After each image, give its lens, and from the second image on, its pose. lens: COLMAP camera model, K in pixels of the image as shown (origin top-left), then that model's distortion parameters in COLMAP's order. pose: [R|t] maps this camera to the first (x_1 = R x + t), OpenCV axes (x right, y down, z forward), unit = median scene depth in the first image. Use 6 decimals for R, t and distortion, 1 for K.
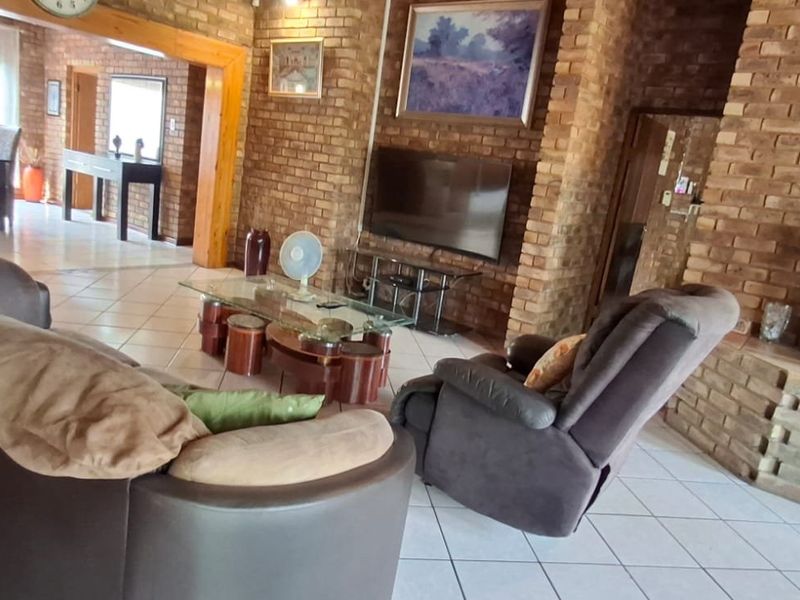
lens RADIAL K [[599.6, 0, 398.4], [0, 599.6, 303.6], [0, 0, 1]] dist [-0.005461, 0.012995]
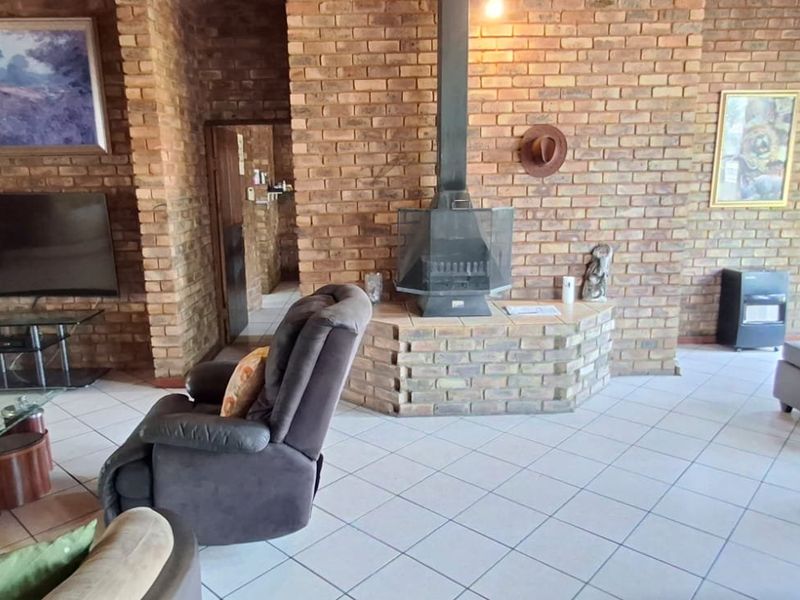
lens RADIAL K [[599.6, 0, 396.4], [0, 599.6, 303.9], [0, 0, 1]] dist [-0.005461, 0.012995]
pose [[0.759867, -0.276422, 0.588382, -0.092008], [0.261182, 0.958645, 0.113067, -0.067312], [-0.595303, 0.067759, 0.800639, -0.042890]]
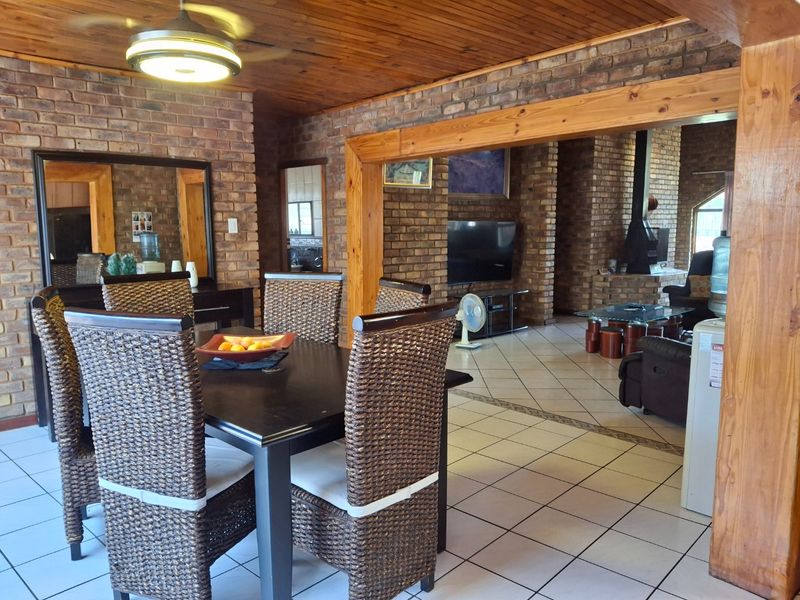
lens RADIAL K [[599.6, 0, 399.5], [0, 599.6, 294.3], [0, 0, 1]] dist [-0.005461, 0.012995]
pose [[0.175965, -0.251988, 0.951598, -2.113840], [0.256830, 0.944953, 0.202736, -0.635222], [-0.950302, 0.208725, 0.230997, 1.305121]]
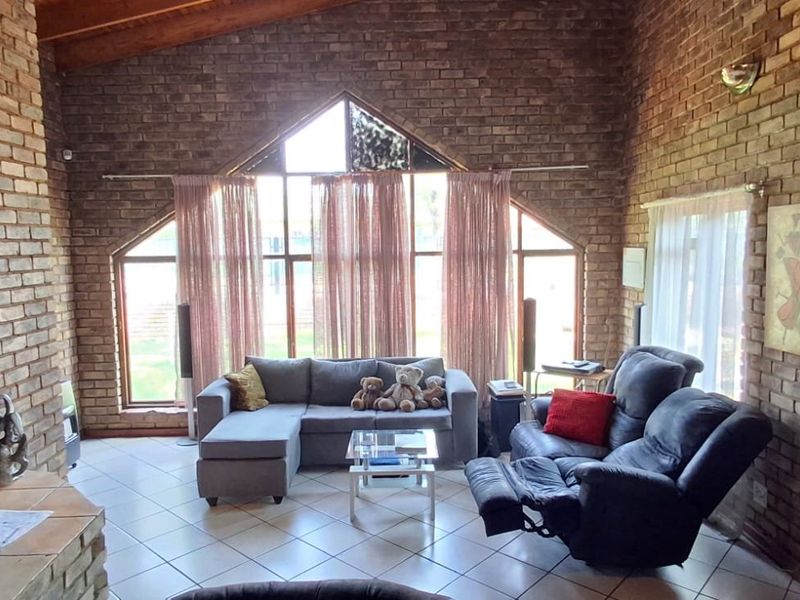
lens RADIAL K [[596.8, 0, 395.5], [0, 596.8, 304.1], [0, 0, 1]] dist [0.012519, -0.000707]
pose [[-0.629976, -0.203125, 0.749580, 0.046092], [0.106795, 0.933362, 0.342682, -0.287601], [-0.769236, 0.295933, -0.566303, 0.714902]]
